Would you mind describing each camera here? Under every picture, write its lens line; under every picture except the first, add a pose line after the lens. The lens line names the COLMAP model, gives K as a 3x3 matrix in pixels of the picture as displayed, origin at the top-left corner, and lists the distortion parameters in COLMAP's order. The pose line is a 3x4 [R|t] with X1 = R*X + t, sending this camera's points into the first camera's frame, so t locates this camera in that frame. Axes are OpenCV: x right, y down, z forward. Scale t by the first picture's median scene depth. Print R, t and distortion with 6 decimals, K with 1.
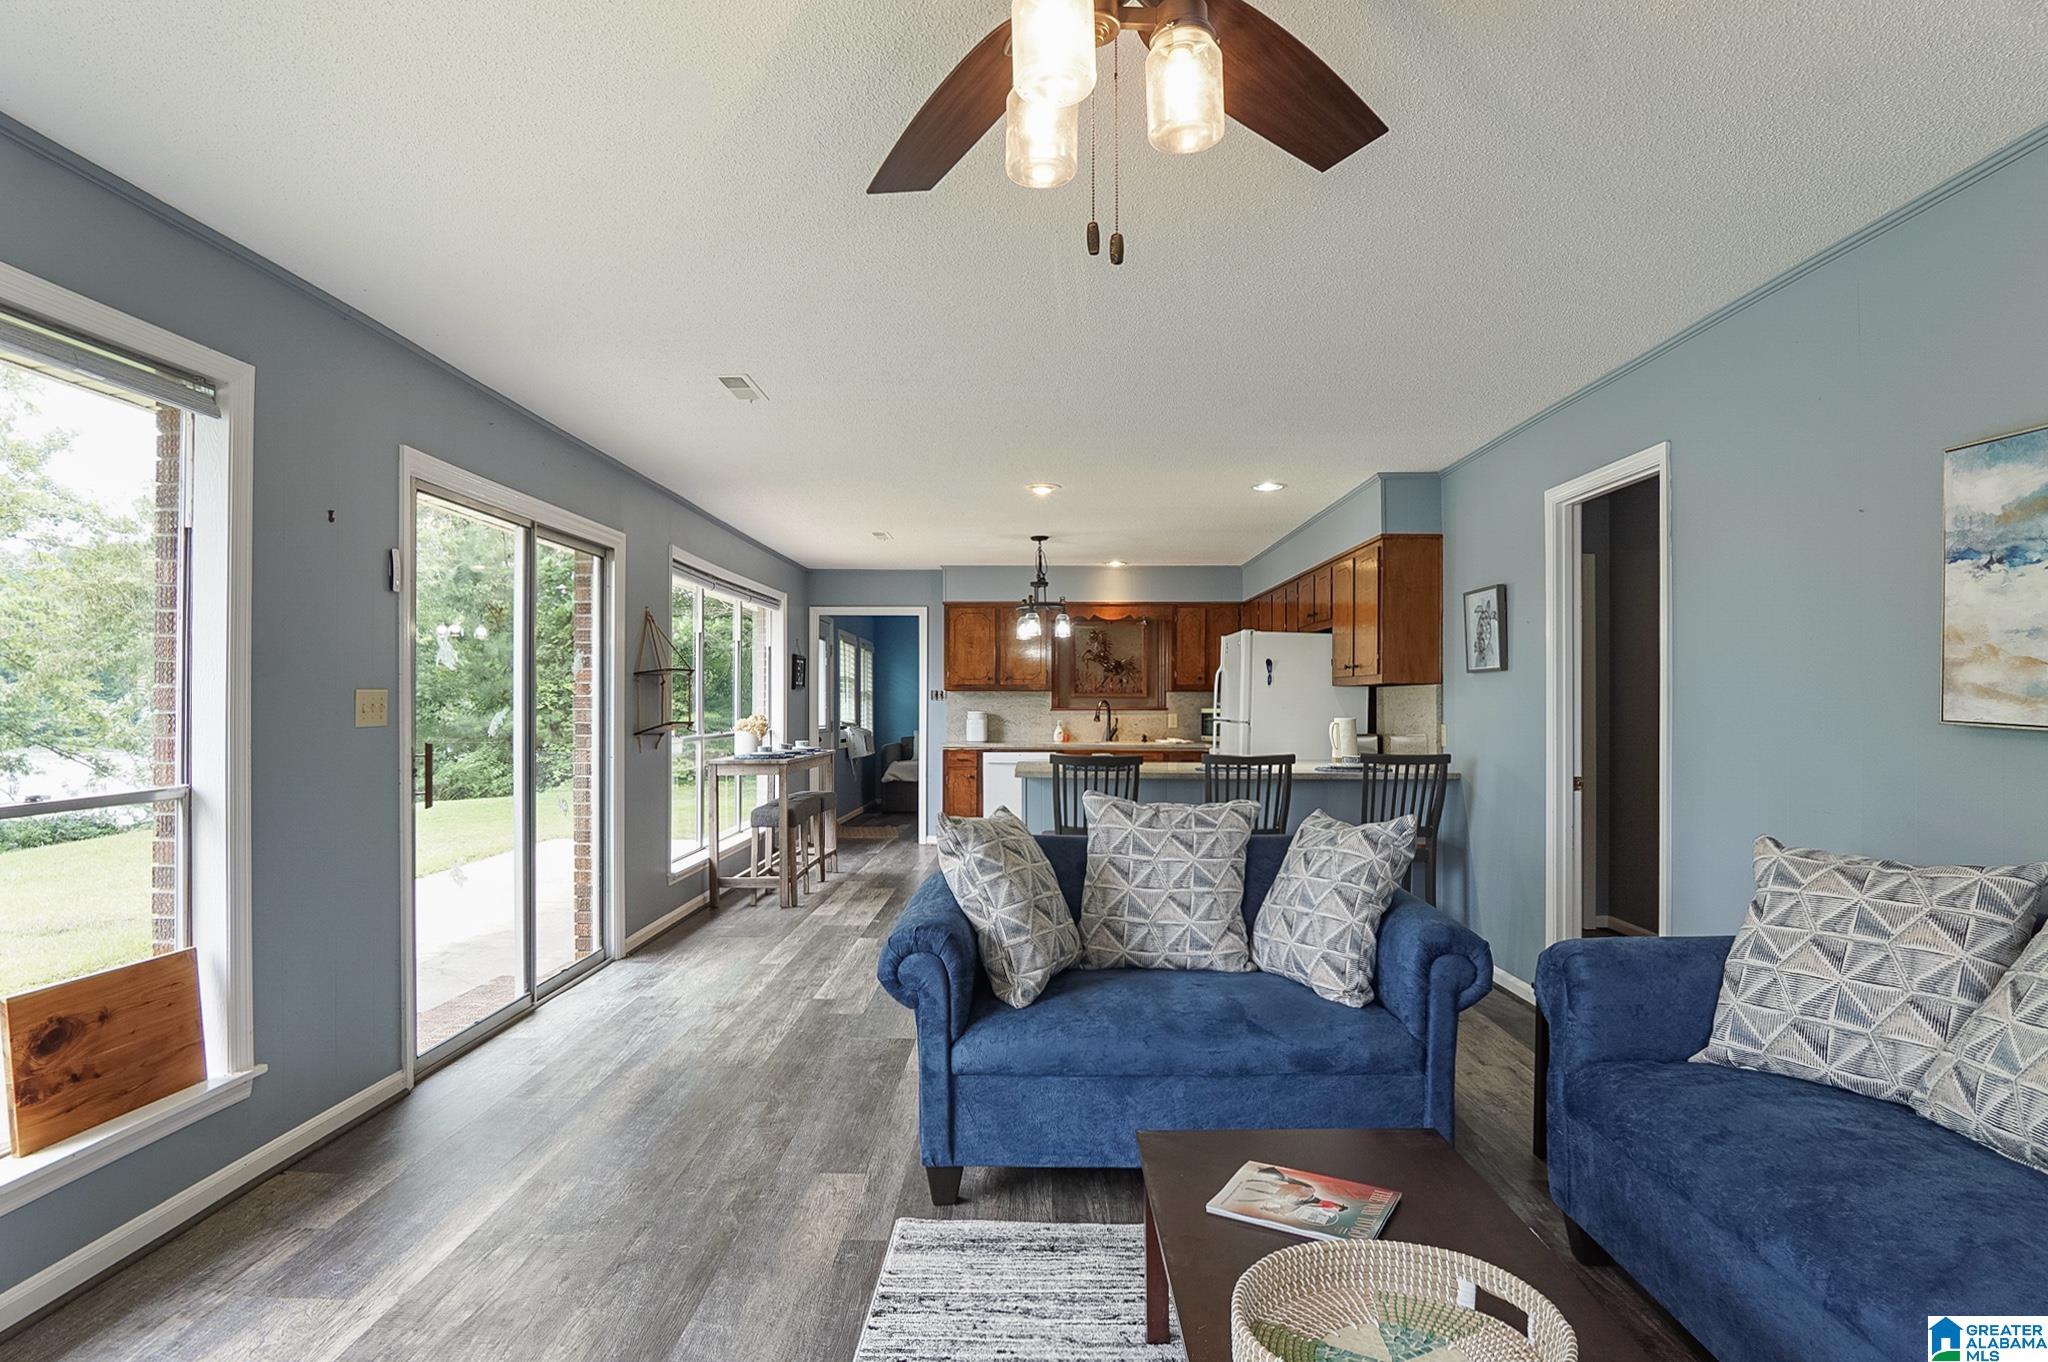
lens RADIAL K [[1115.2, 0, 1021.5], [0, 1115.2, 700.0], [0, 0, 1]] dist [-0.027466, 0.002479]
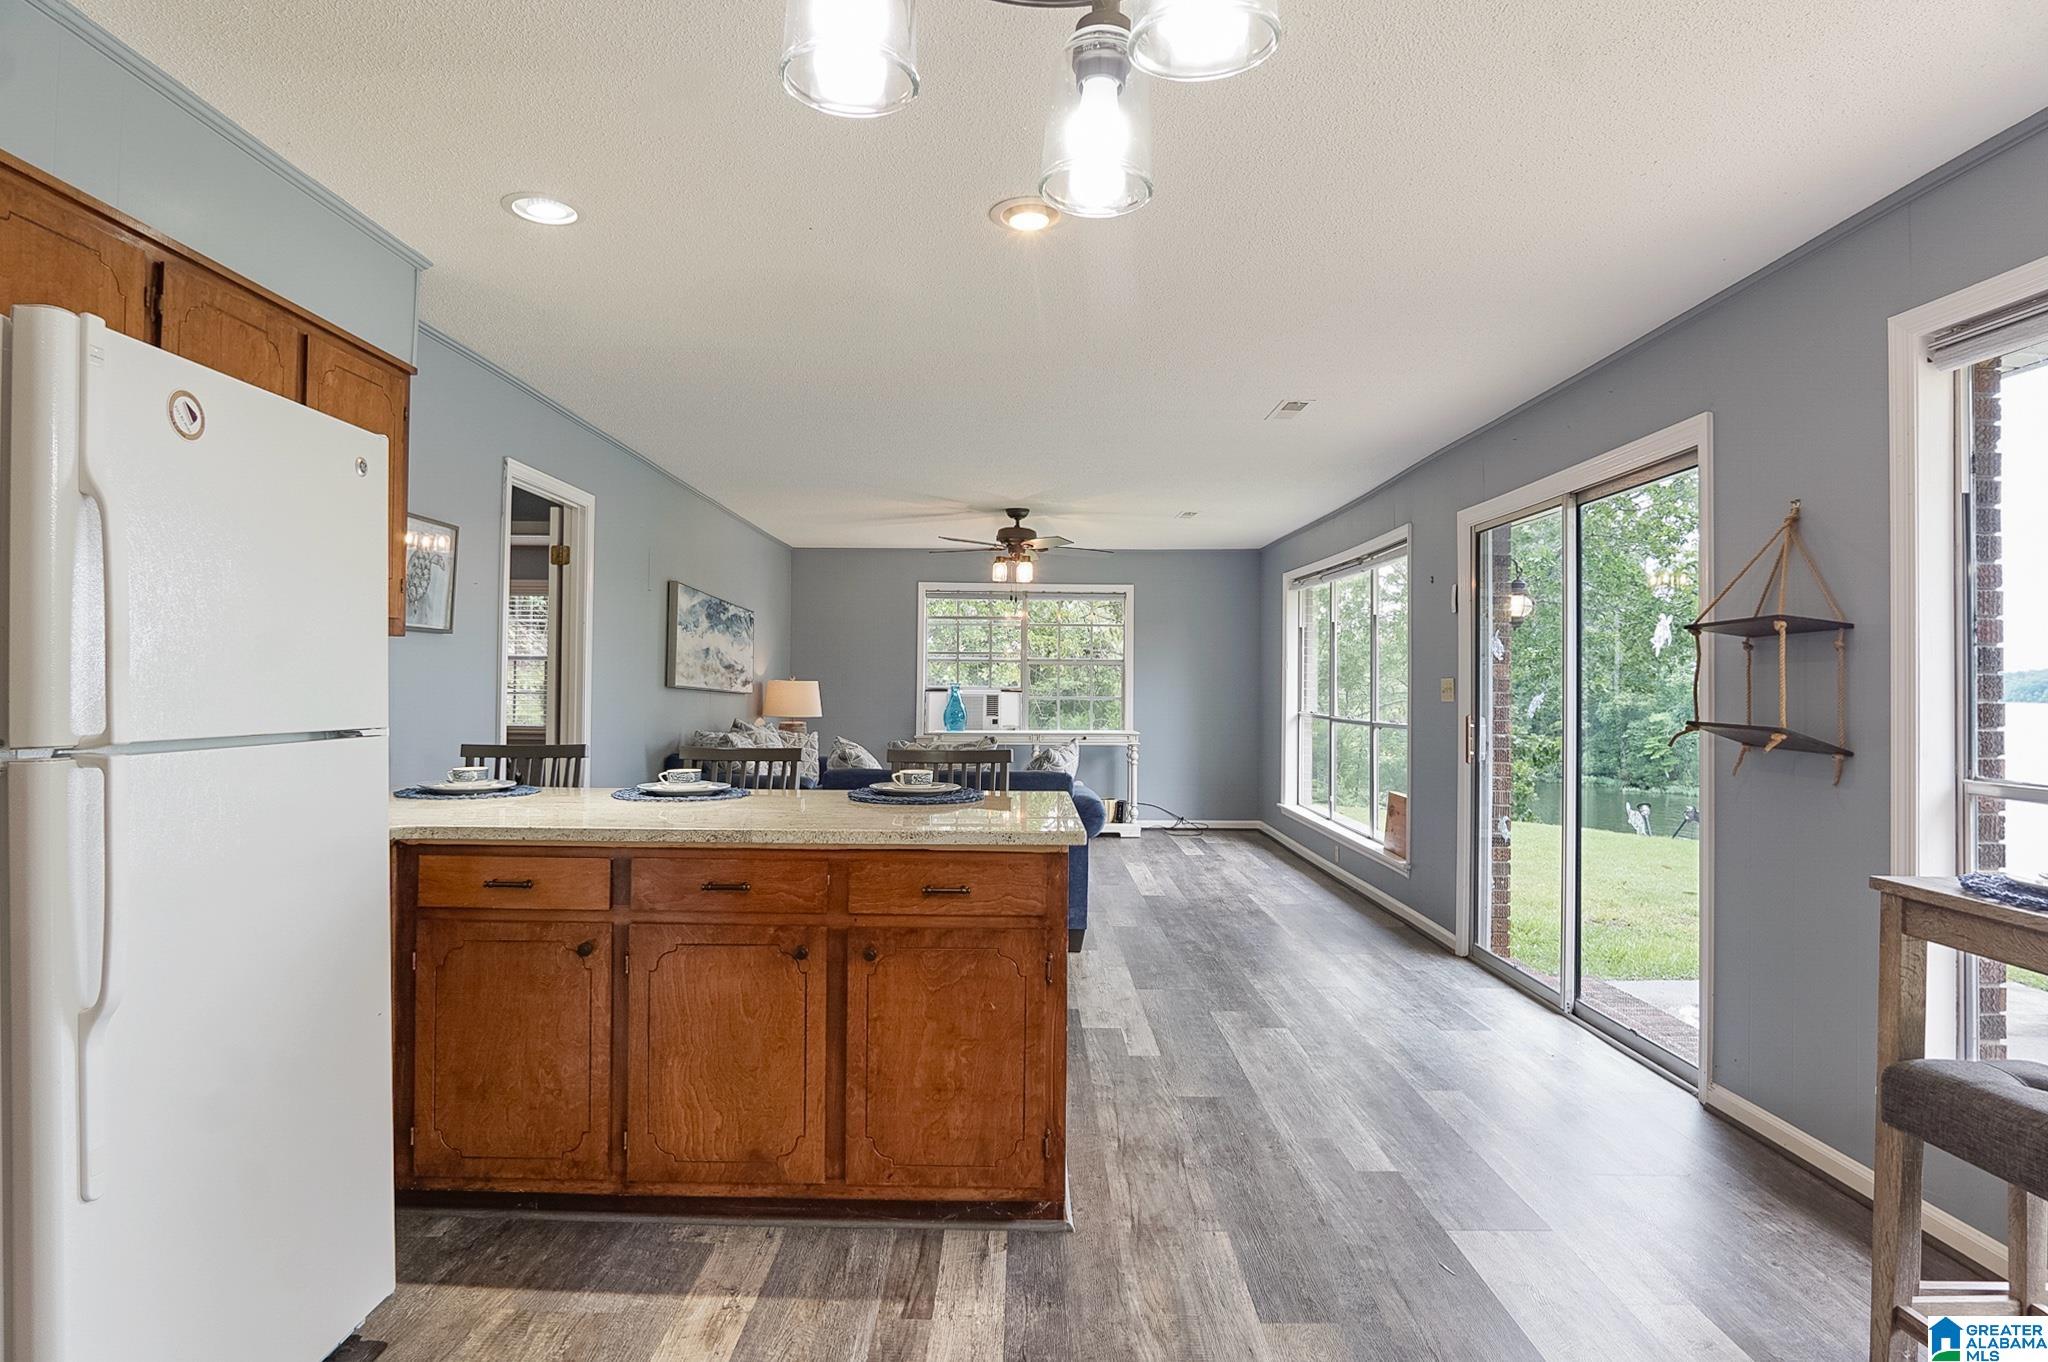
lens RADIAL K [[1103.5, 0, 1014.4], [0, 1103.5, 668.8], [0, 0, 1]] dist [-0.026260, 0.002110]
pose [[-0.999886, -0.011645, -0.009569, 0.035887], [-0.011474, 0.999777, -0.017717, 0.008747], [0.009773, -0.017606, -0.999797, 1.956111]]
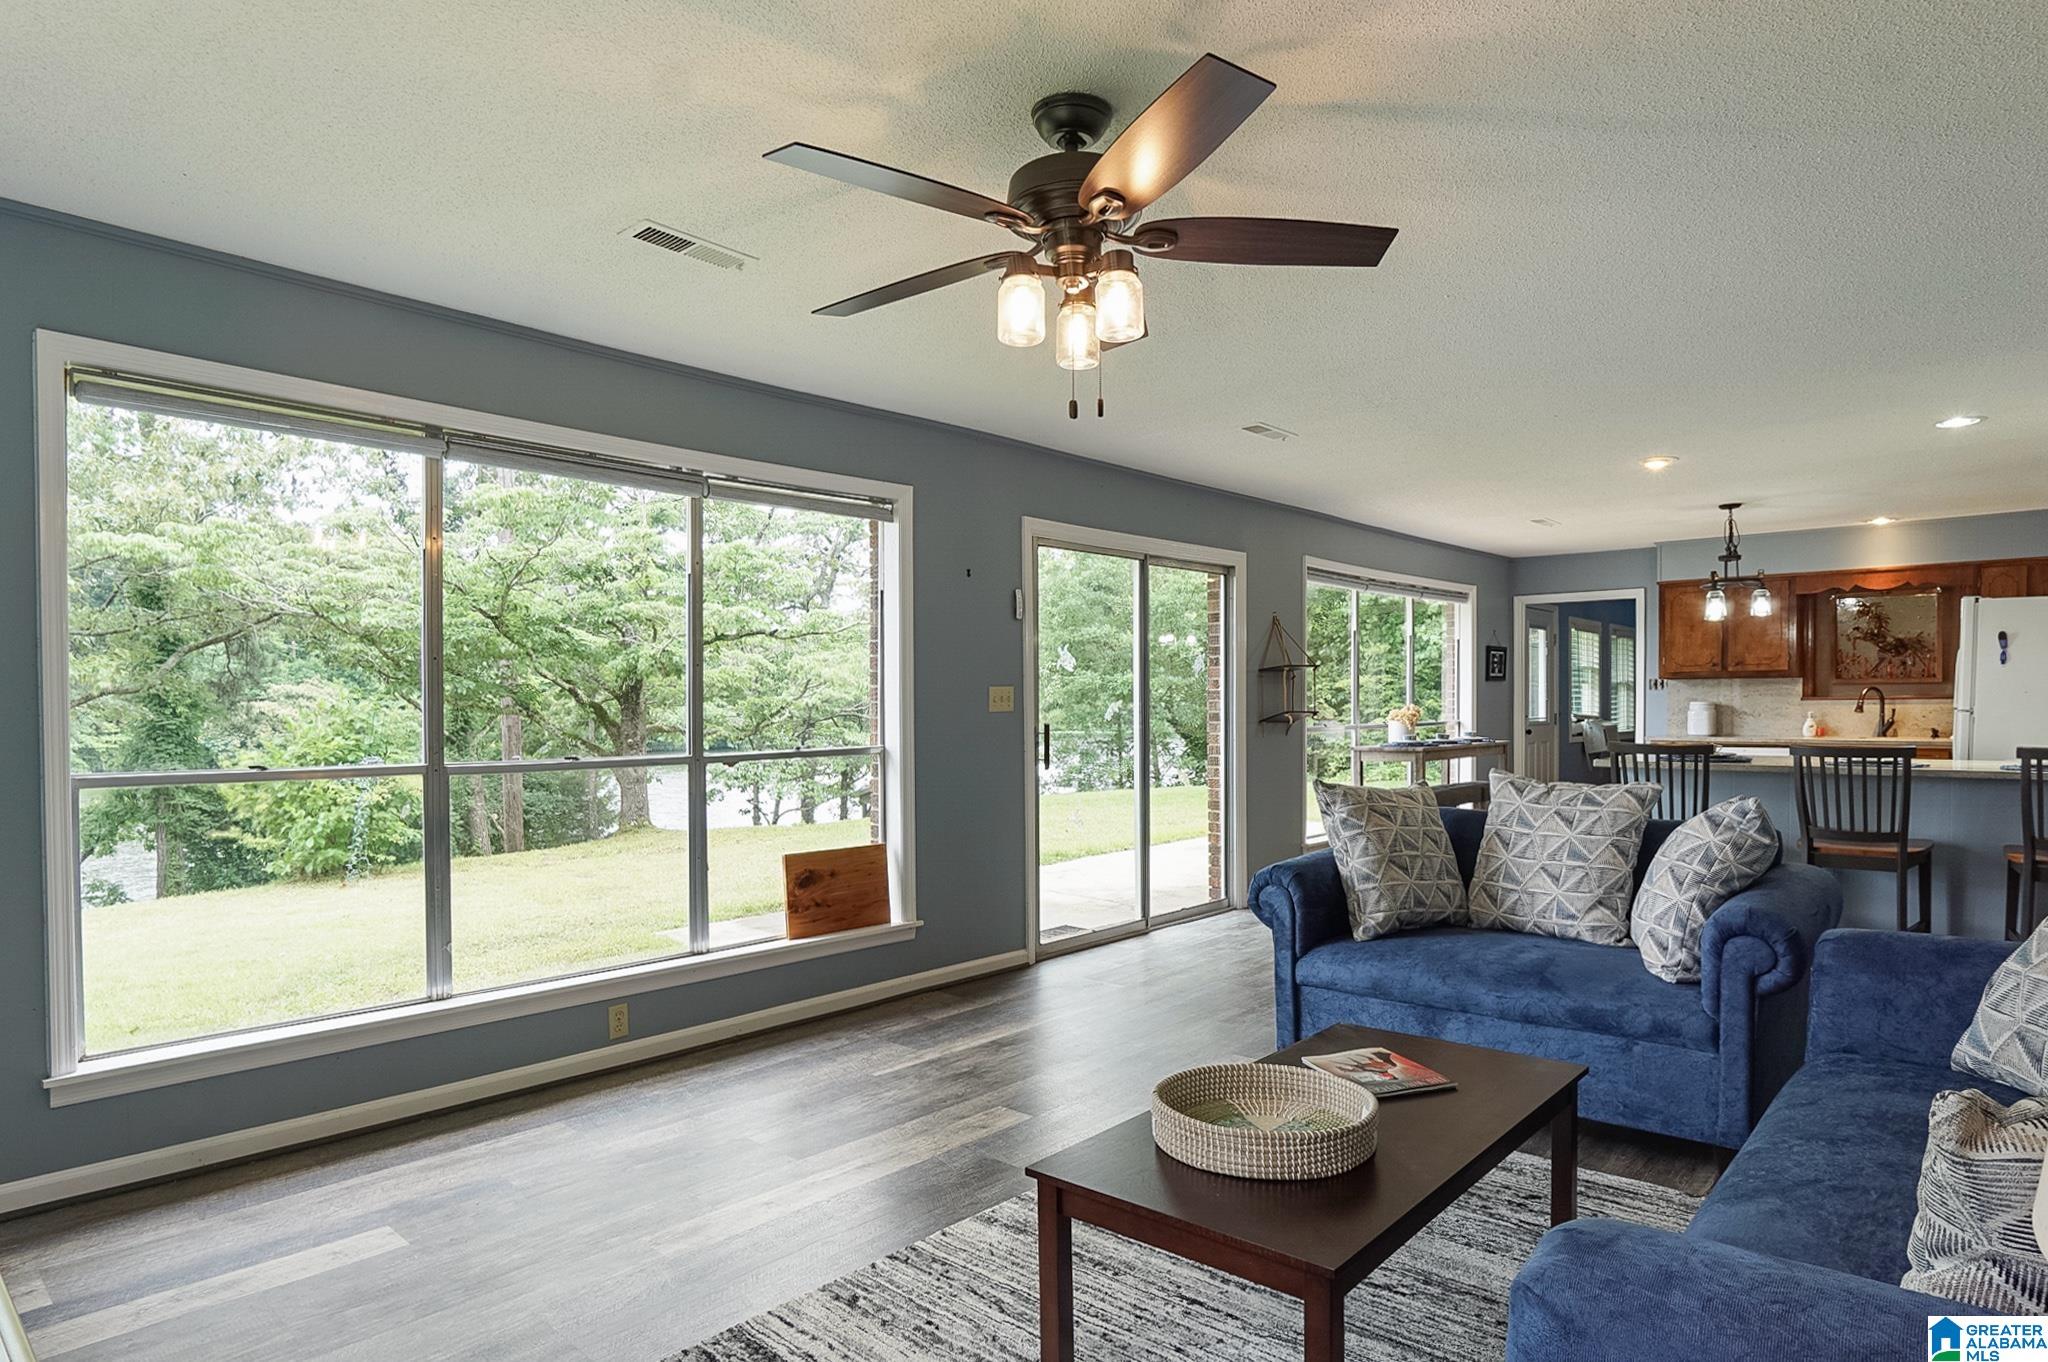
lens RADIAL K [[1161.8, 0, 1037.9], [0, 1161.8, 727.0], [0, 0, 1]] dist [-0.019309, 0.001315]
pose [[0.758502, 0.005506, -0.651648, 0.349933], [0.011720, 0.999687, 0.022089, 0.008014], [0.651565, -0.024392, 0.758200, -0.111564]]
